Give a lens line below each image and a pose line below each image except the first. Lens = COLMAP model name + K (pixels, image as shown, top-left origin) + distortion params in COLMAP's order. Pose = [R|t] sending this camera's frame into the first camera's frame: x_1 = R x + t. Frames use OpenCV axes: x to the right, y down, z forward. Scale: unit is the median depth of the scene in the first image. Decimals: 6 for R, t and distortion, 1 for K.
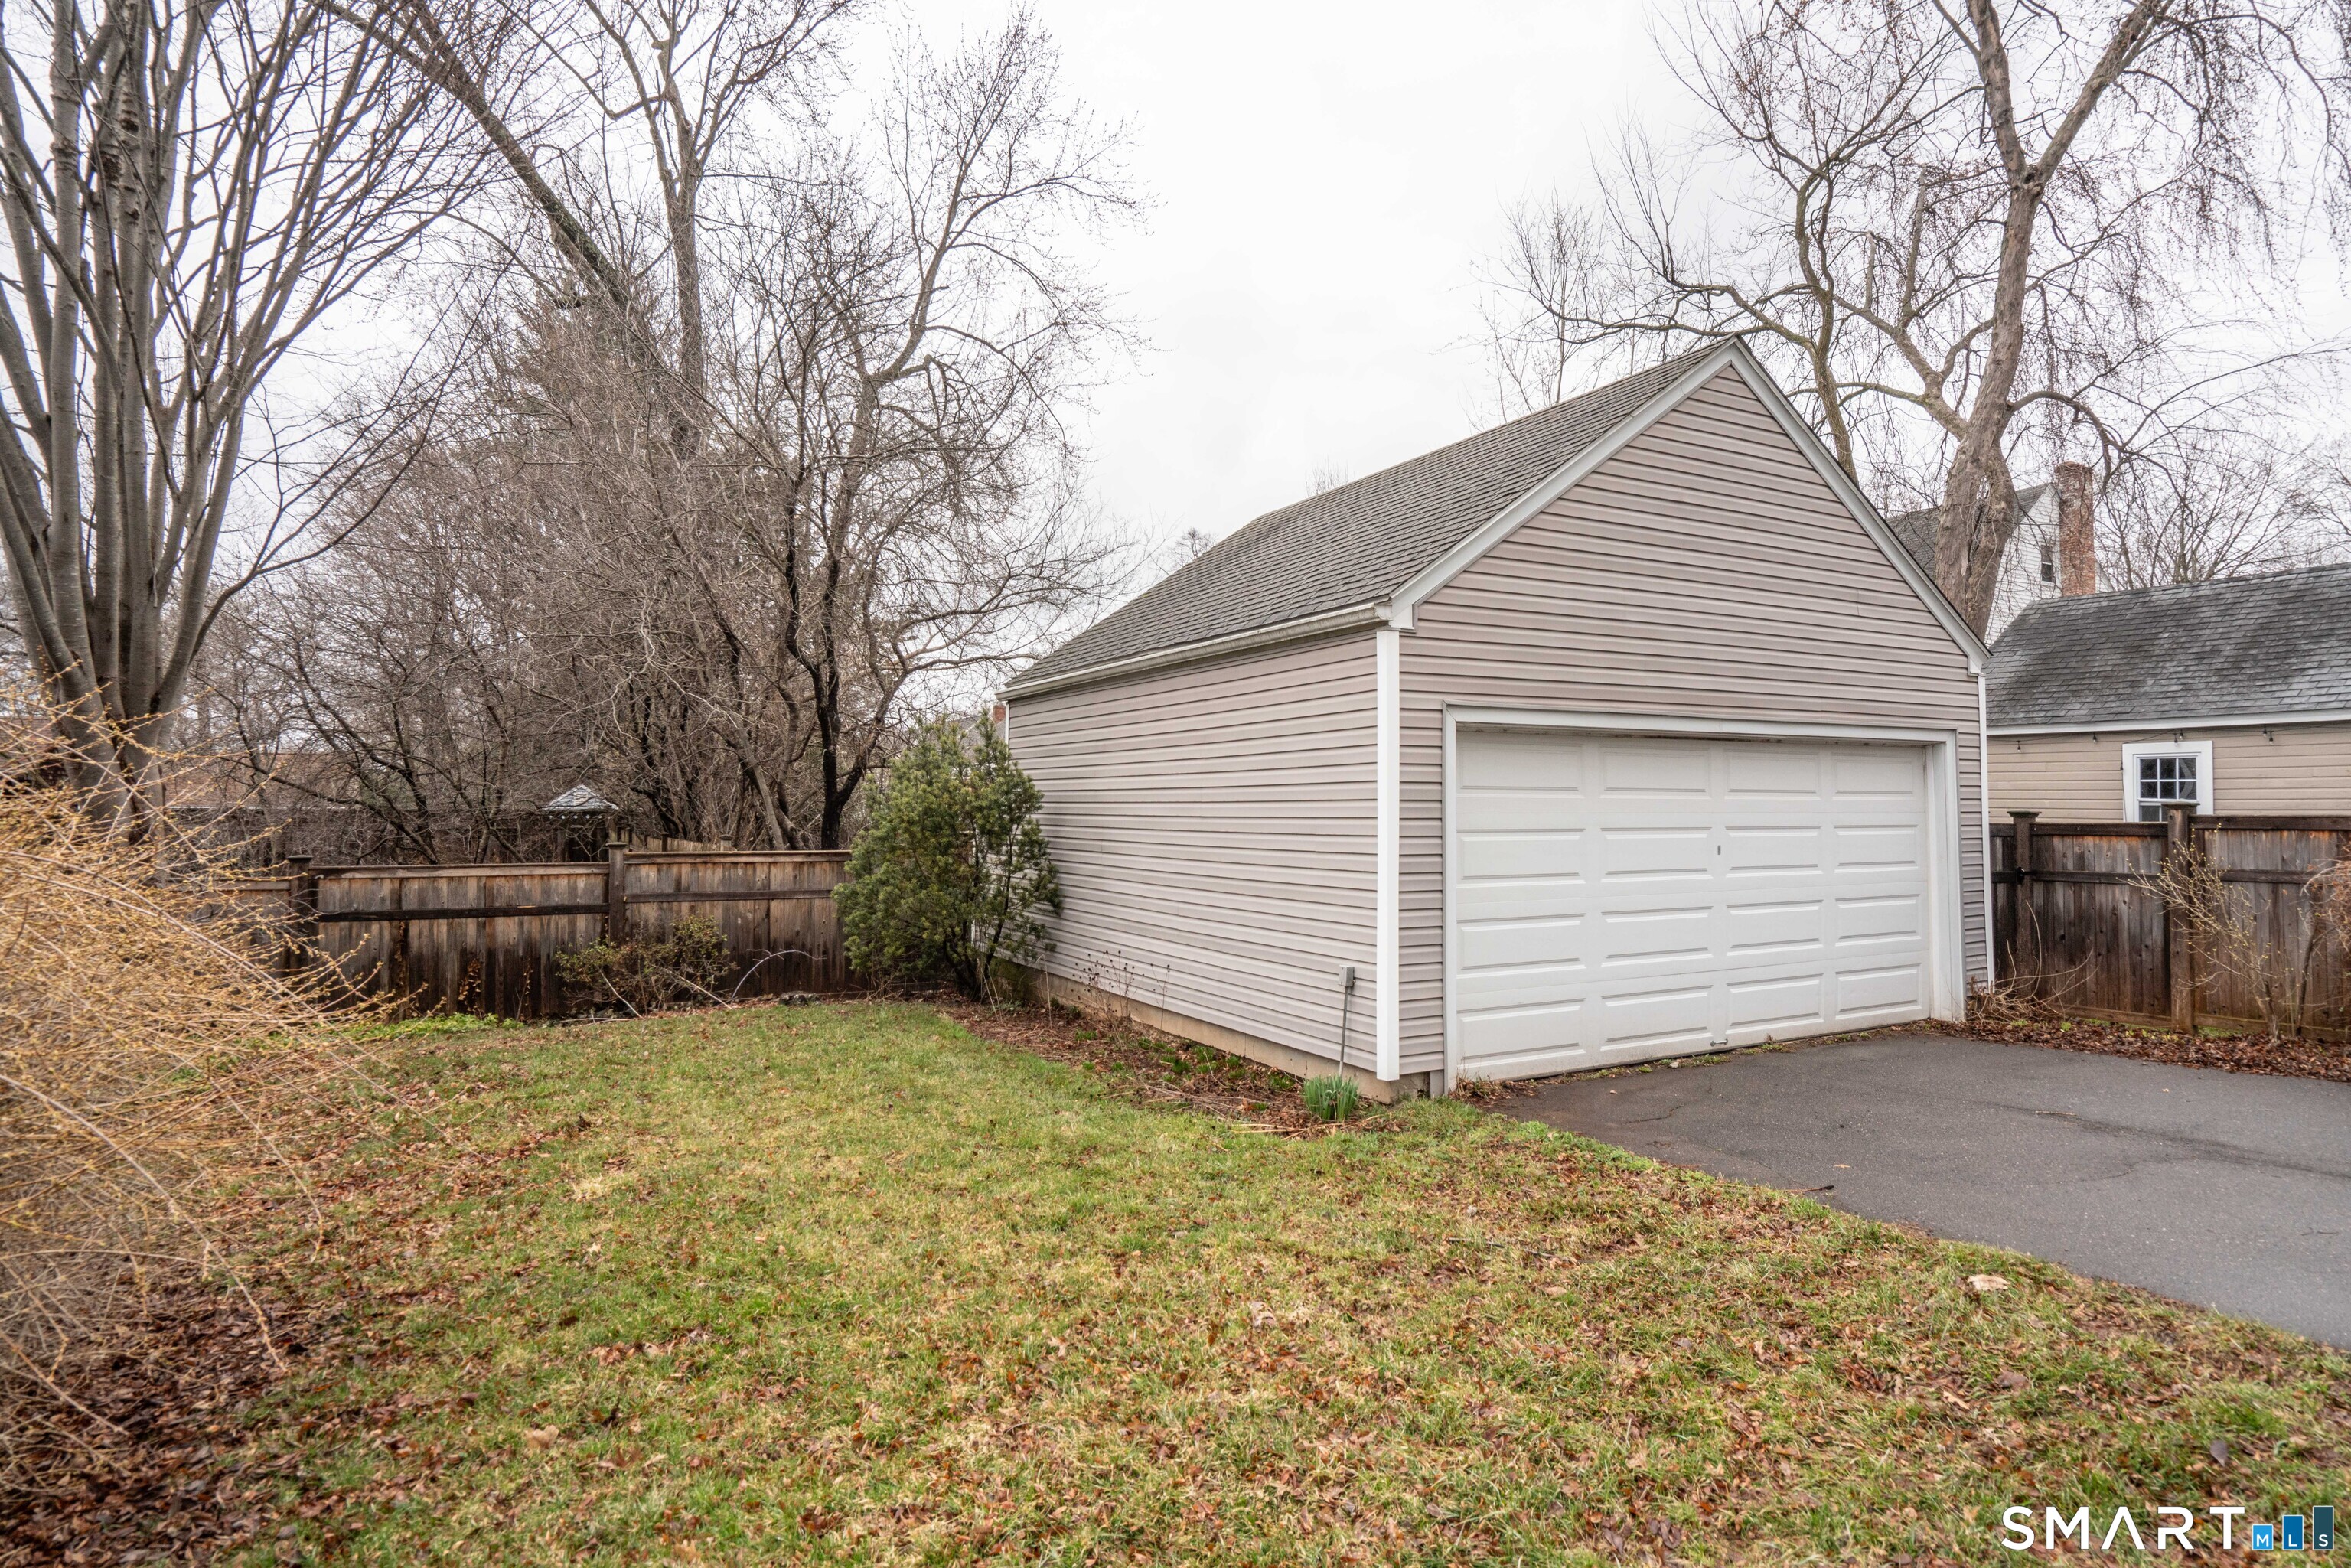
lens RADIAL K [[1261.9, 0, 1175.5], [0, 1261.9, 784.0], [0, 0, 1]] dist [-0.002394, -0.000243]
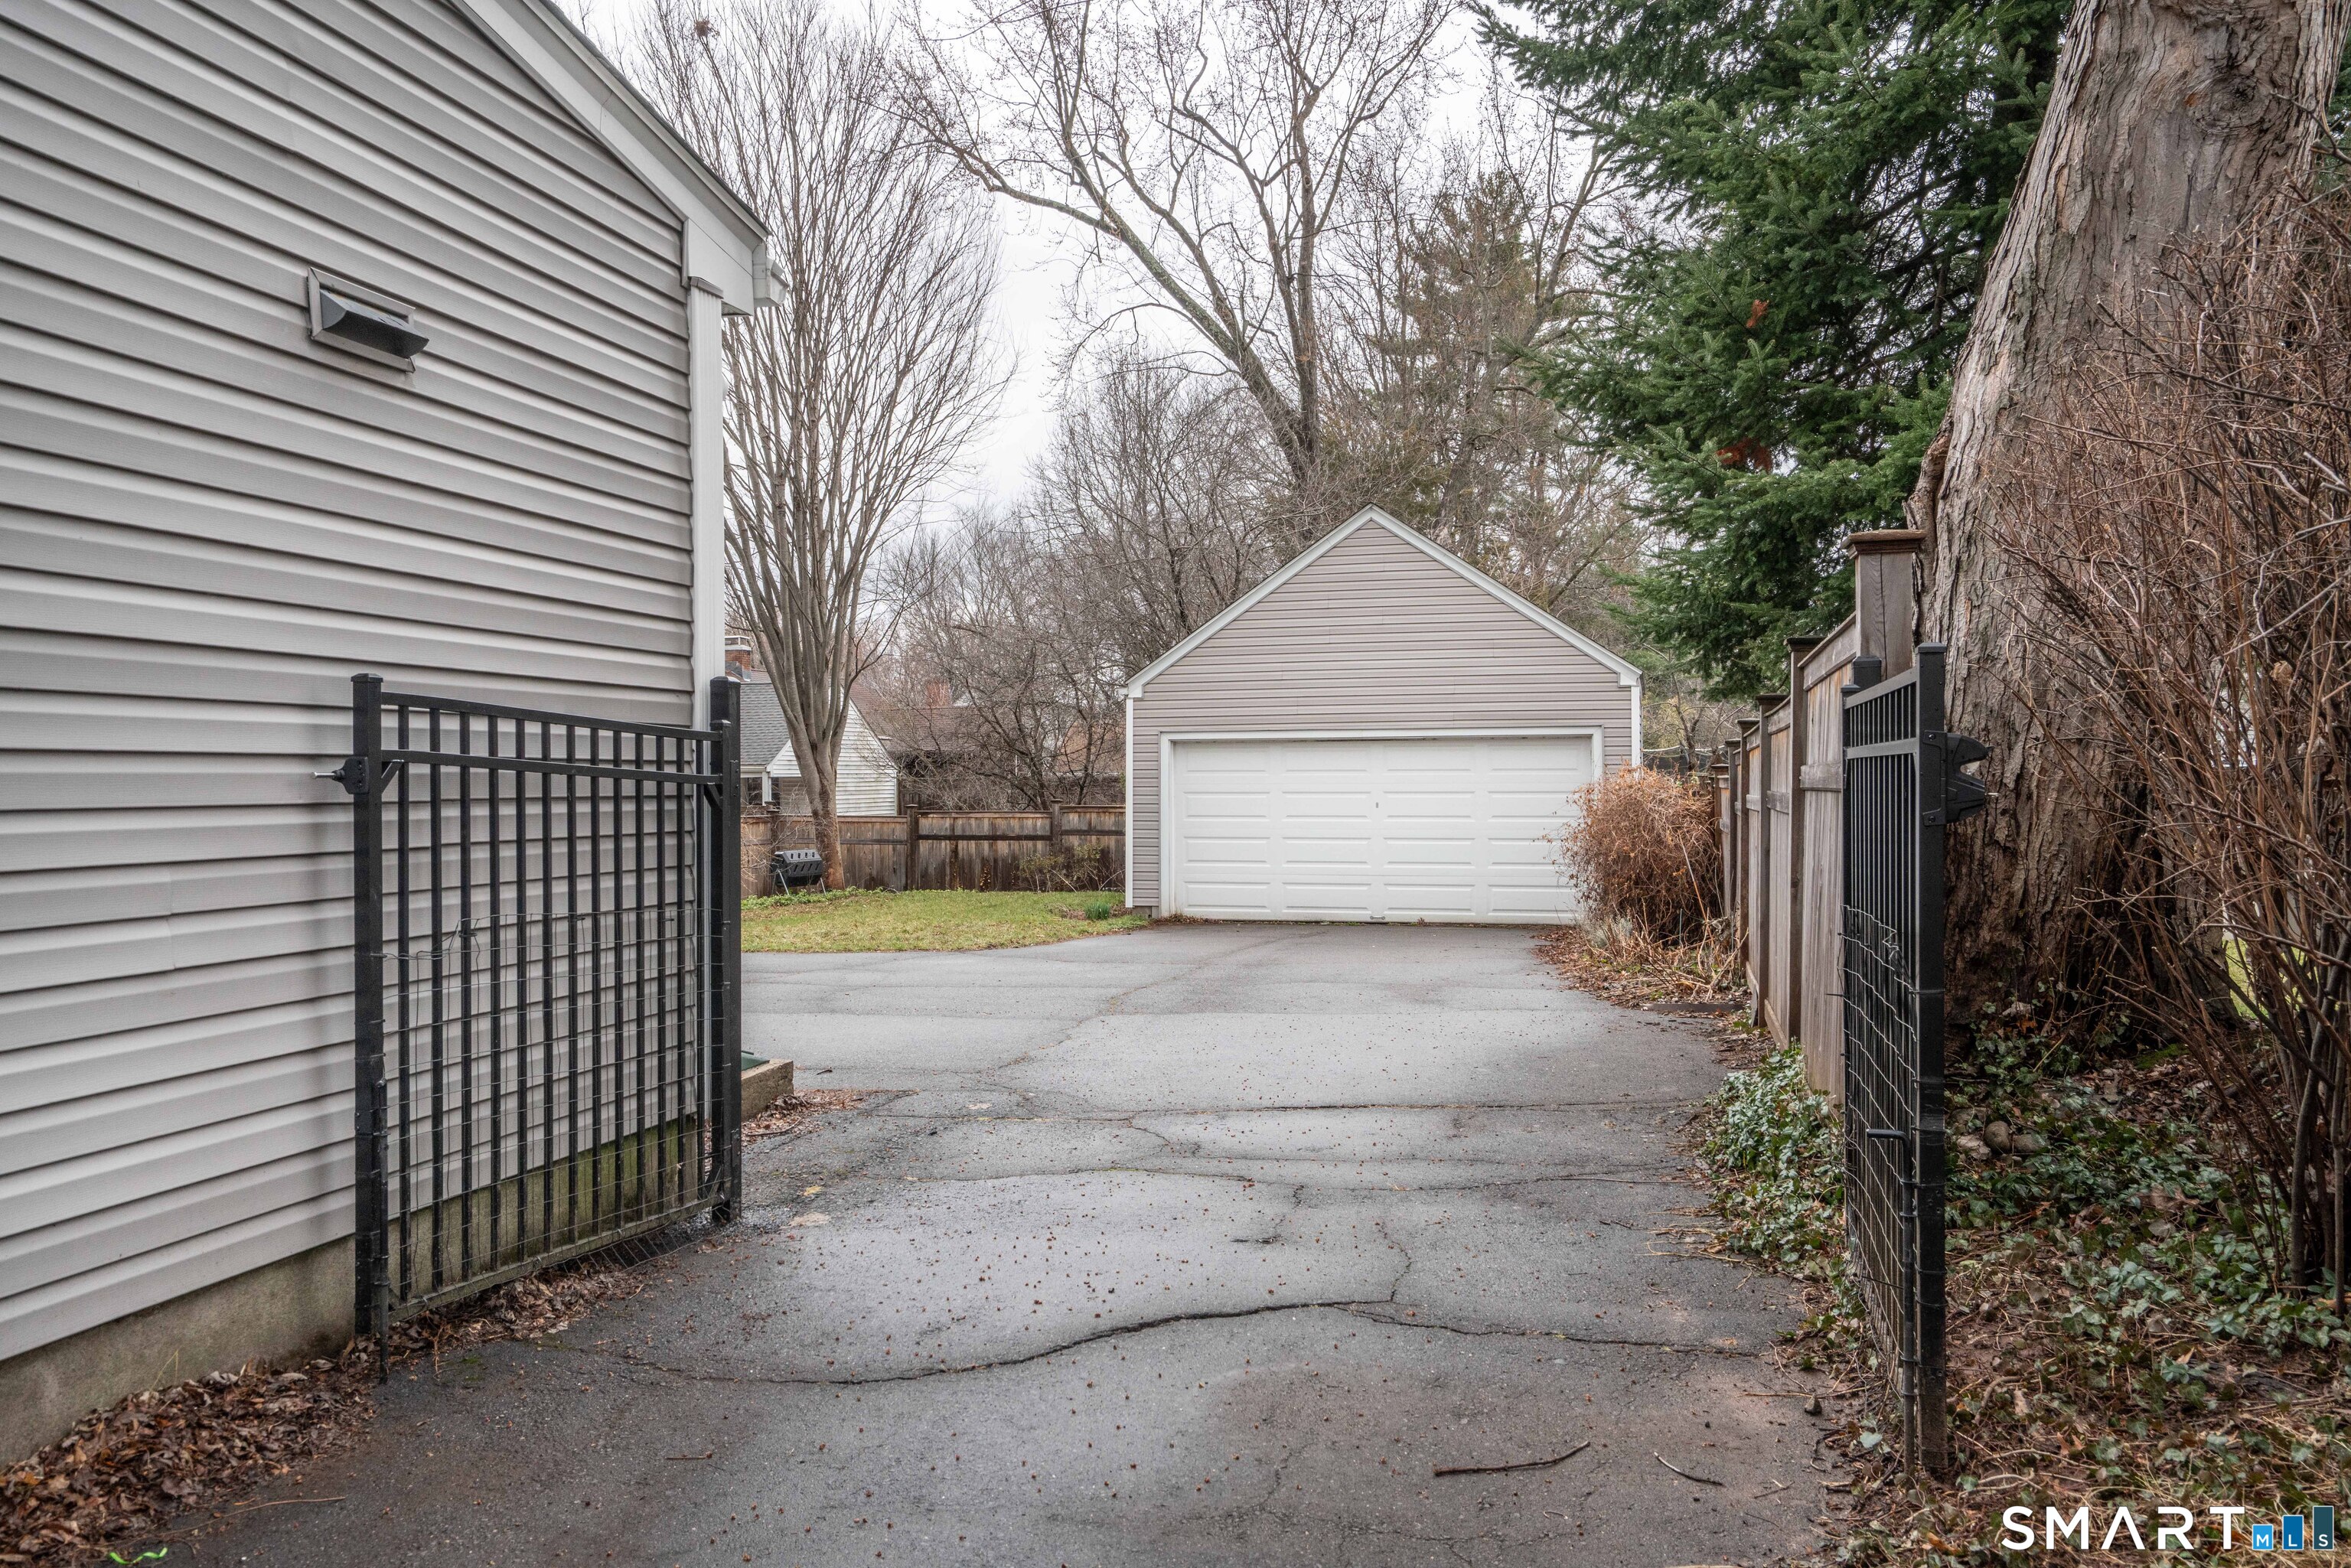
lens RADIAL K [[1848.7, 0, 1175.5], [0, 1848.7, 784.0], [0, 0, 1]] dist [-0.004964, -0.000474]
pose [[0.740416, 0.000487, -0.672149, 1.436366], [0.020460, 0.999520, 0.023262, -0.029751], [0.671838, -0.030975, 0.740050, -0.773933]]
